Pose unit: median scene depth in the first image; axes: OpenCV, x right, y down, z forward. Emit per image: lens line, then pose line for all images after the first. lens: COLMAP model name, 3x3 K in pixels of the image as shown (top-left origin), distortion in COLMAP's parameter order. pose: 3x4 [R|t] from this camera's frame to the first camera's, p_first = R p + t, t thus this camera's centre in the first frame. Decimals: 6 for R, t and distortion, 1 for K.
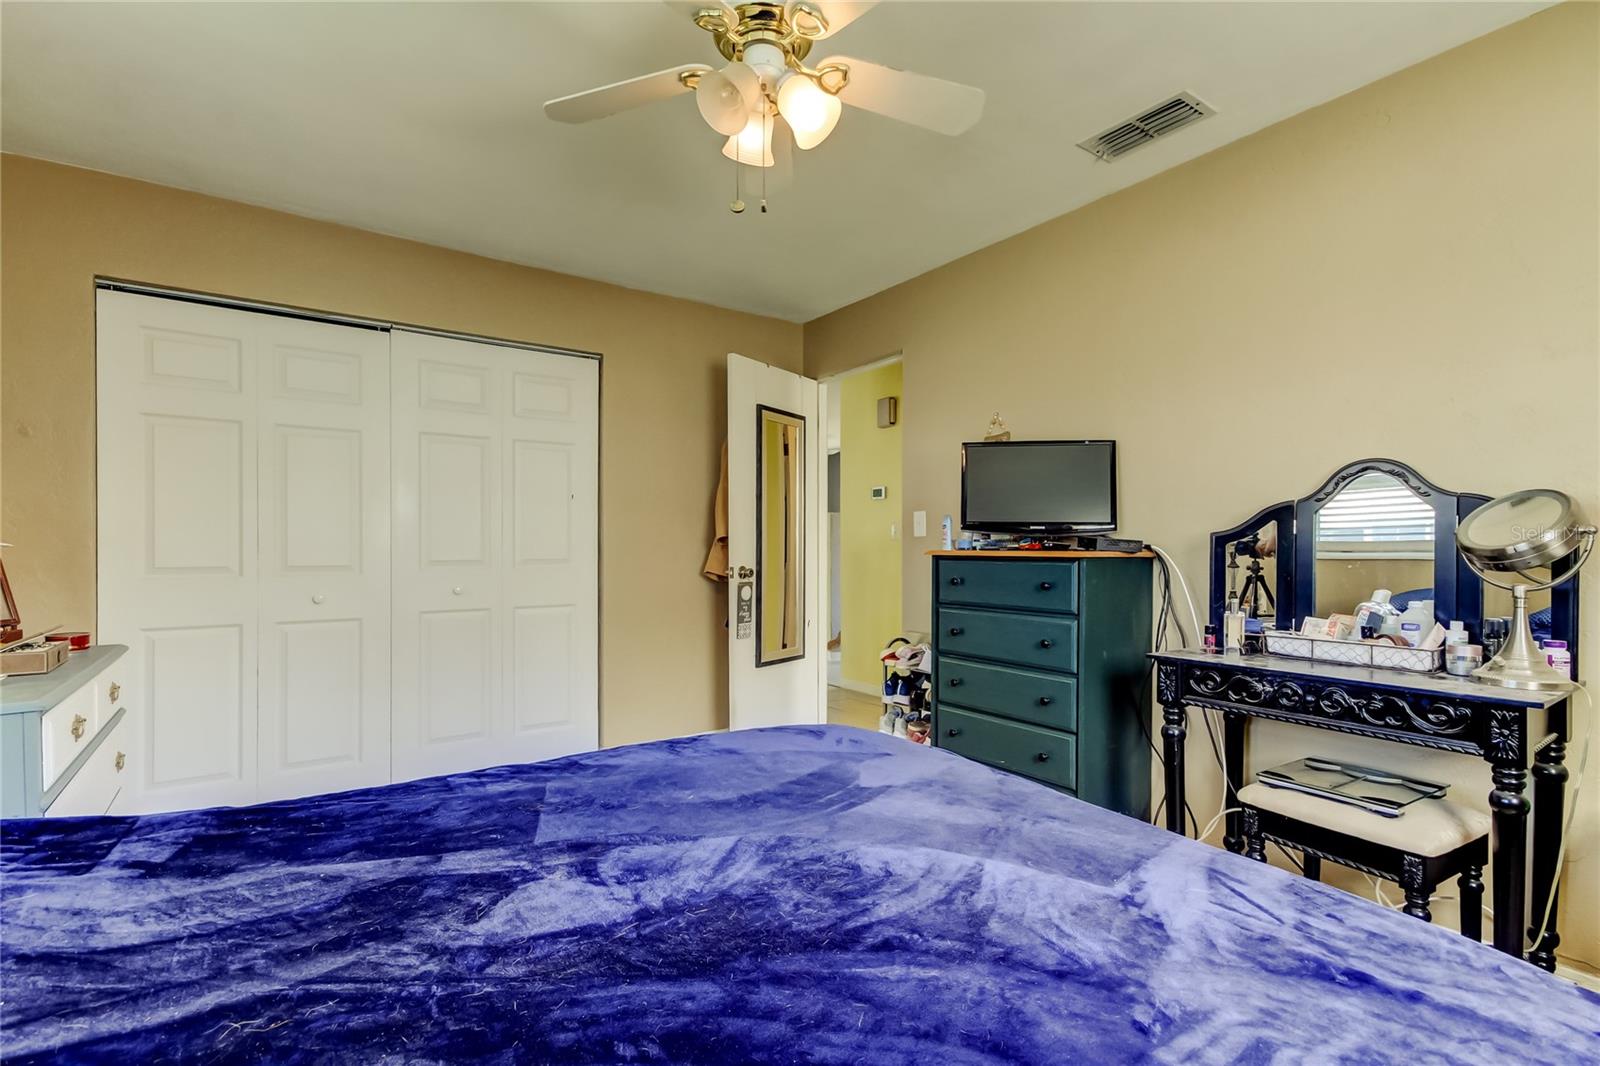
lens RADIAL K [[746.2, 0, 805.9], [0, 746.2, 540.4], [0, 0, 1]] dist [0.012574, 0.004108]
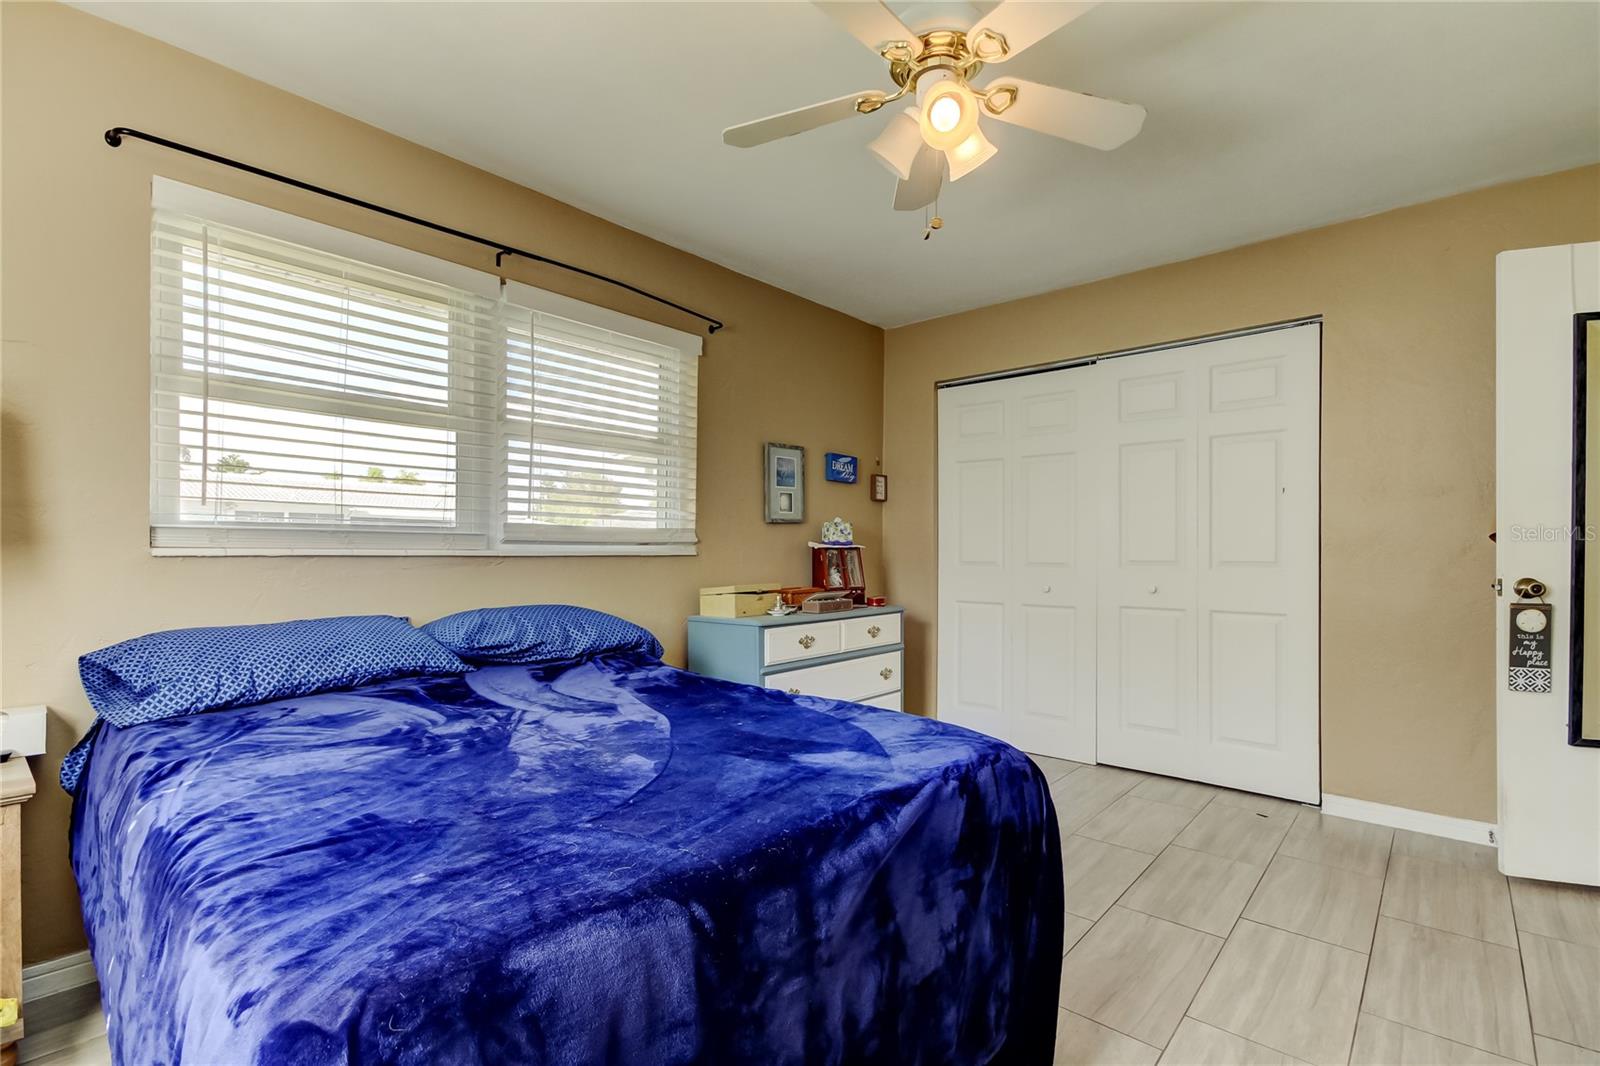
lens RADIAL K [[746.2, 0, 816.9], [0, 746.2, 540.1], [0, 0, 1]] dist [0.012574, 0.004108]
pose [[0.244700, -0.012372, -0.969520, 0.398079], [0.007436, 0.999913, -0.010883, 0.004820], [0.969570, -0.004546, 0.244771, 0.255629]]
